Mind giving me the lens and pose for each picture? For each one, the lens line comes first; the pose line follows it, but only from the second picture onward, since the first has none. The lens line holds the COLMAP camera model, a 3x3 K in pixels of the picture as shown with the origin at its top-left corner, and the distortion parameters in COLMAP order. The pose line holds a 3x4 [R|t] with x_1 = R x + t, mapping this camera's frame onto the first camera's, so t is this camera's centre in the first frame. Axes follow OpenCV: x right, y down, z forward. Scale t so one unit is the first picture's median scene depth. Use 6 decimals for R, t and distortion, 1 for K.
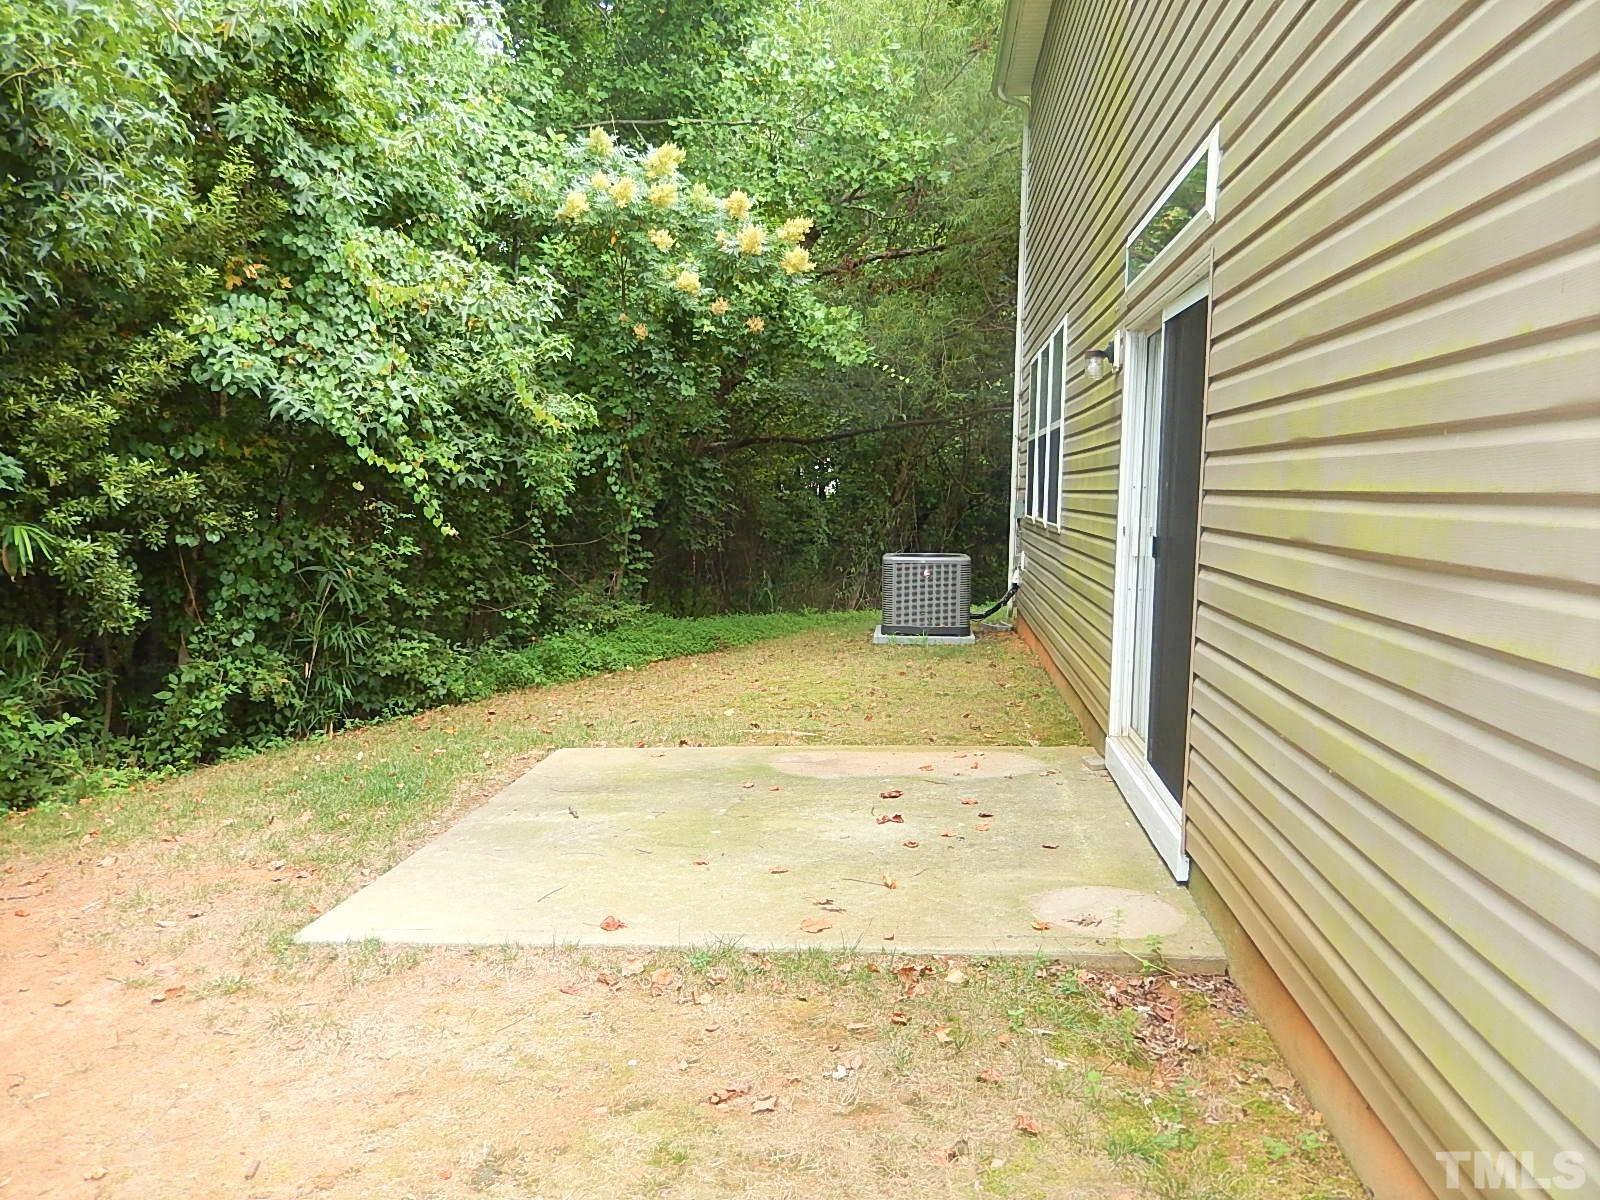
lens RADIAL K [[1247.7, 0, 799.6], [0, 1247.7, 582.9], [0, 0, 1]] dist [-0.000744, -0.001140]
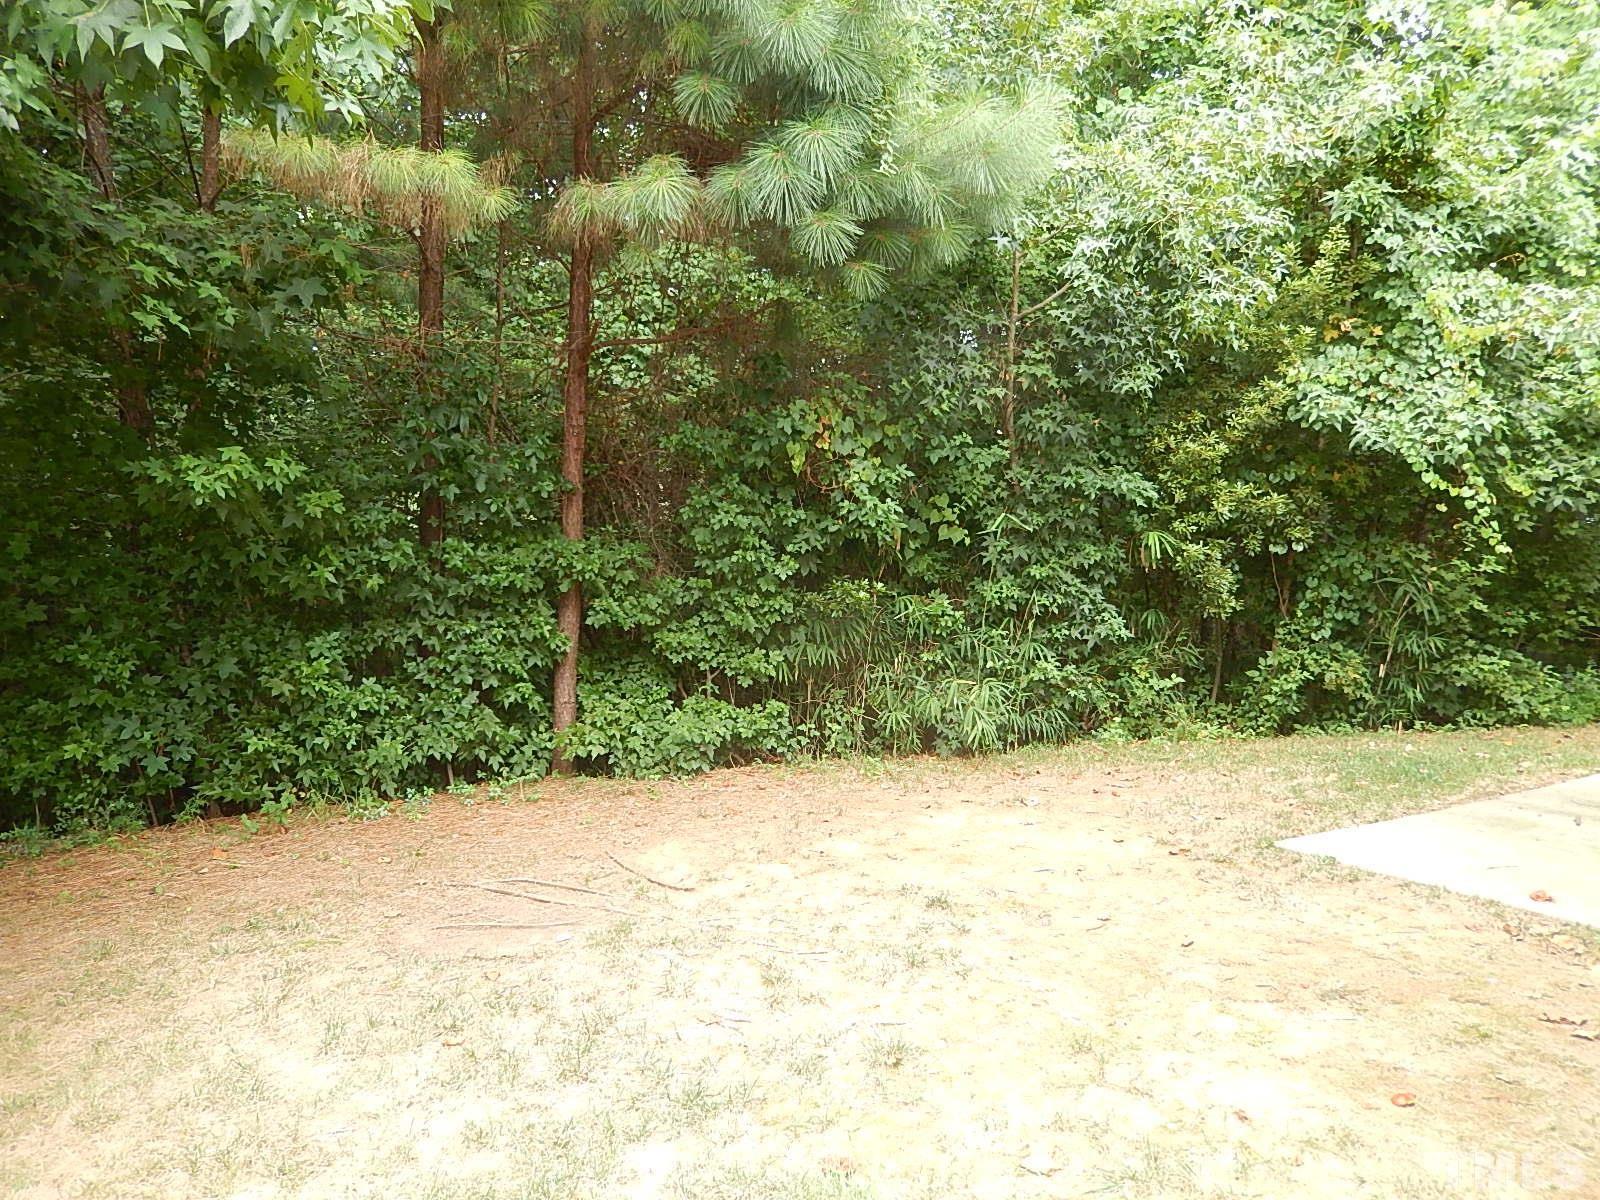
lens RADIAL K [[1211.9, 0, 784.2], [0, 1211.9, 586.4], [0, 0, 1]] dist [-0.004239, 0.007079]
pose [[0.624874, 0.067864, -0.777771, 0.139615], [-0.075343, 0.996807, 0.026445, 0.008046], [0.777082, 0.042075, 0.627992, -0.129646]]
